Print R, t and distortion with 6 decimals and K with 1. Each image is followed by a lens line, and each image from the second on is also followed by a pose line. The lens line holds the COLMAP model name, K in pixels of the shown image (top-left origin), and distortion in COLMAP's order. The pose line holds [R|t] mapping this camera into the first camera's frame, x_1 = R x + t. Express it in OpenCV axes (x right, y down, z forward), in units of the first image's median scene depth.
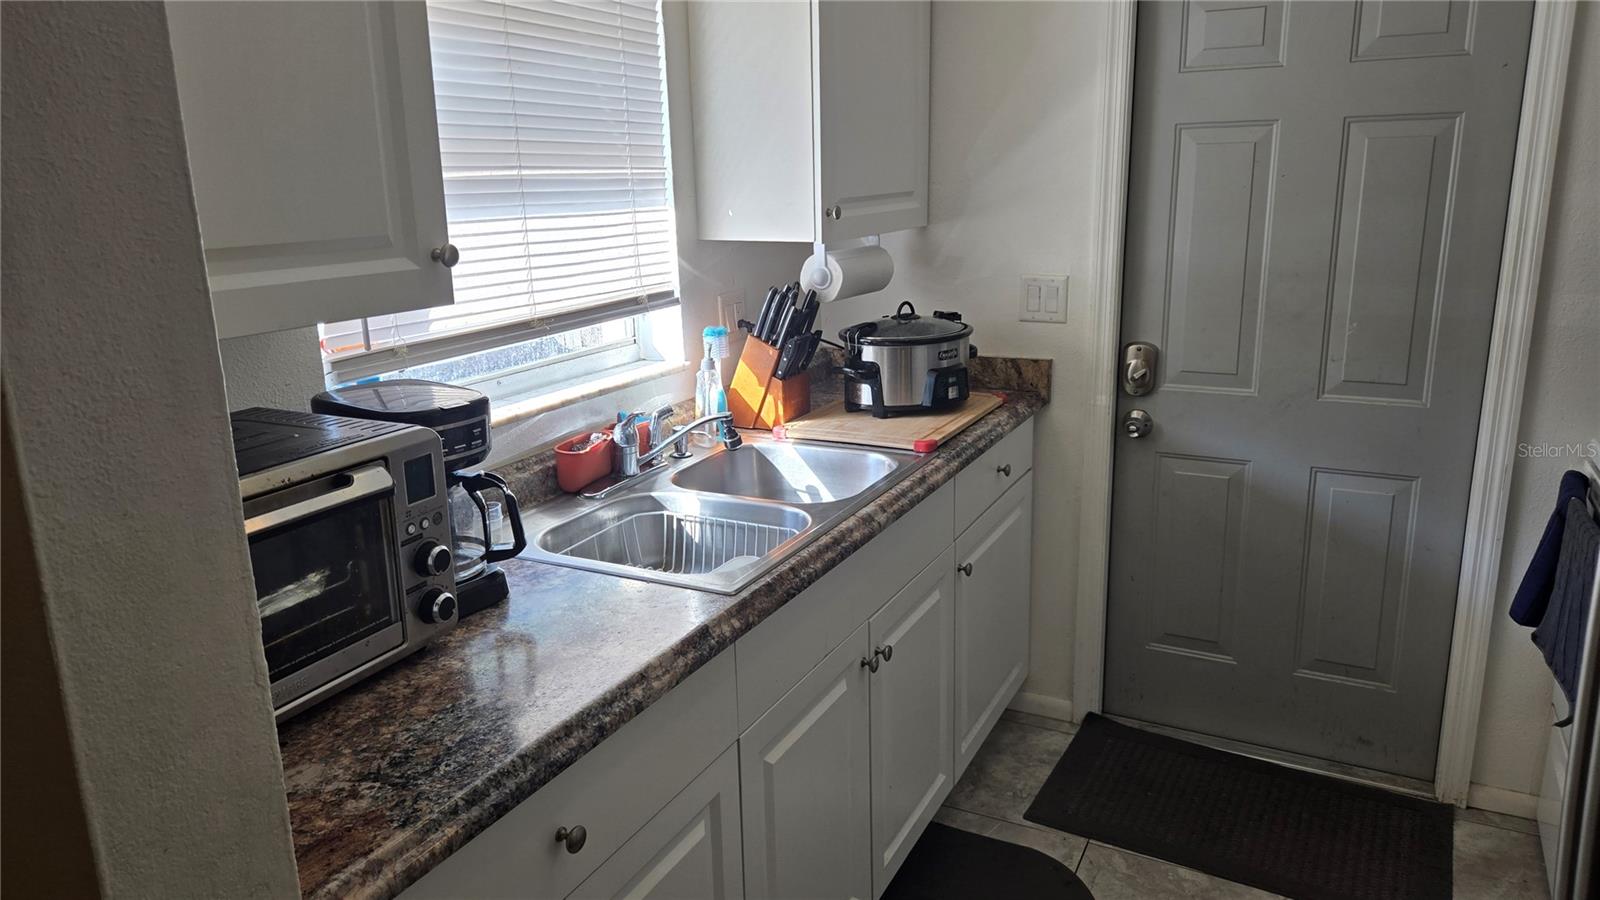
lens RADIAL K [[1085.1, 0, 788.5], [0, 1085.1, 439.6], [0, 0, 1]] dist [0.073302, -0.076541]
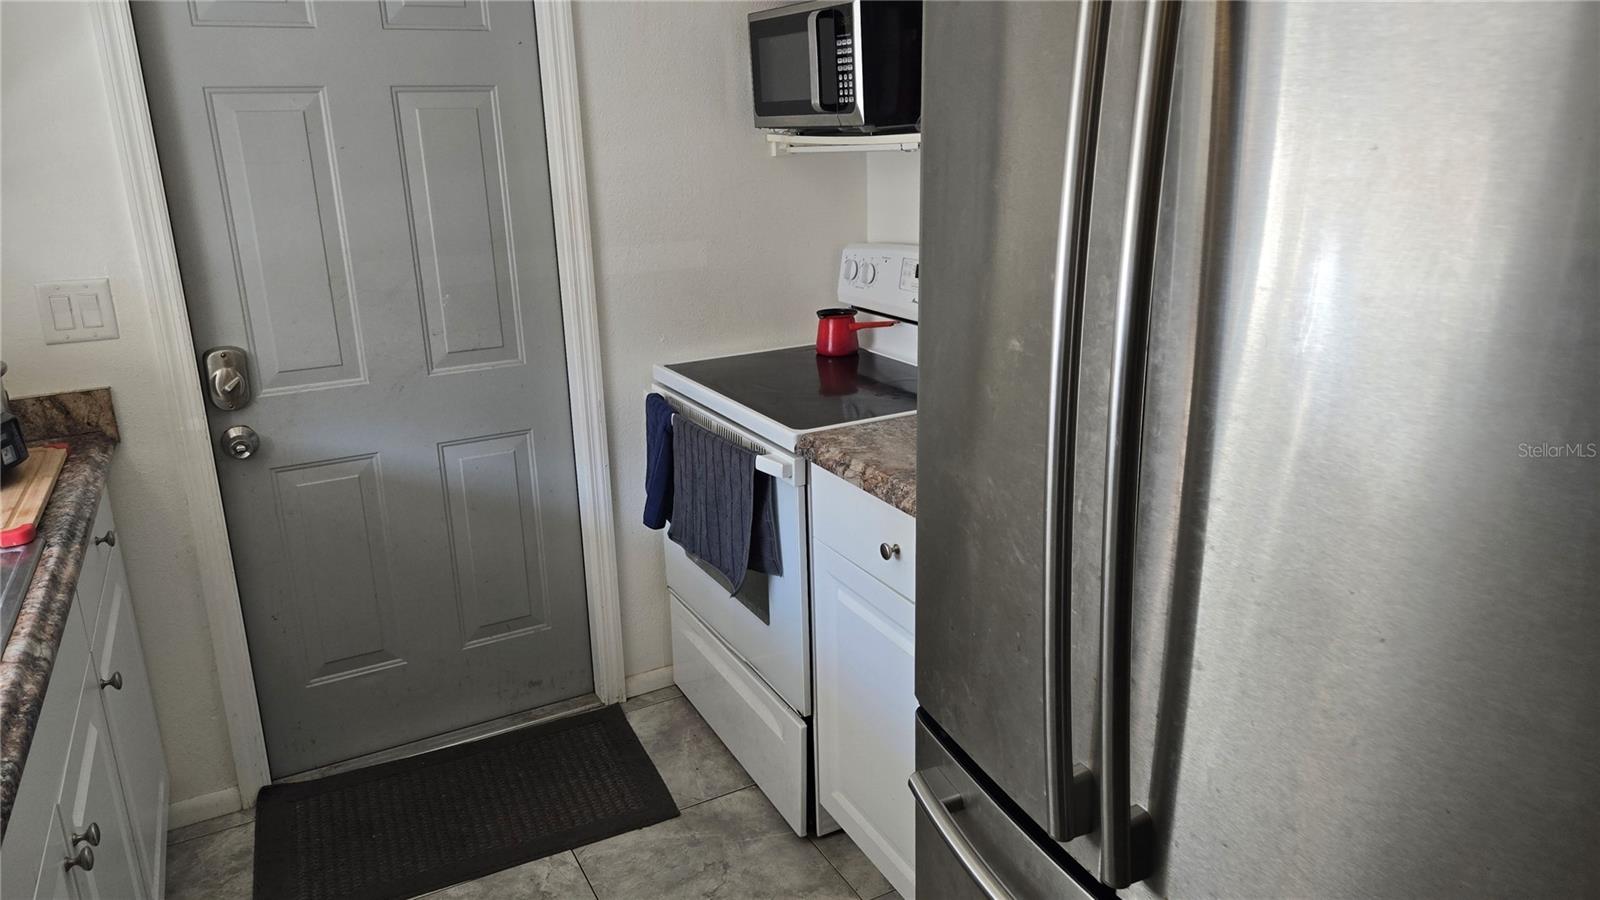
lens RADIAL K [[1085.1, 0, 788.5], [0, 1085.1, 439.6], [0, 0, 1]] dist [0.073302, -0.076541]
pose [[0.558599, -0.225621, 0.798162, -0.131731], [0.219388, 0.968211, 0.120150, -0.027118], [-0.799897, 0.107992, 0.590341, 0.163627]]
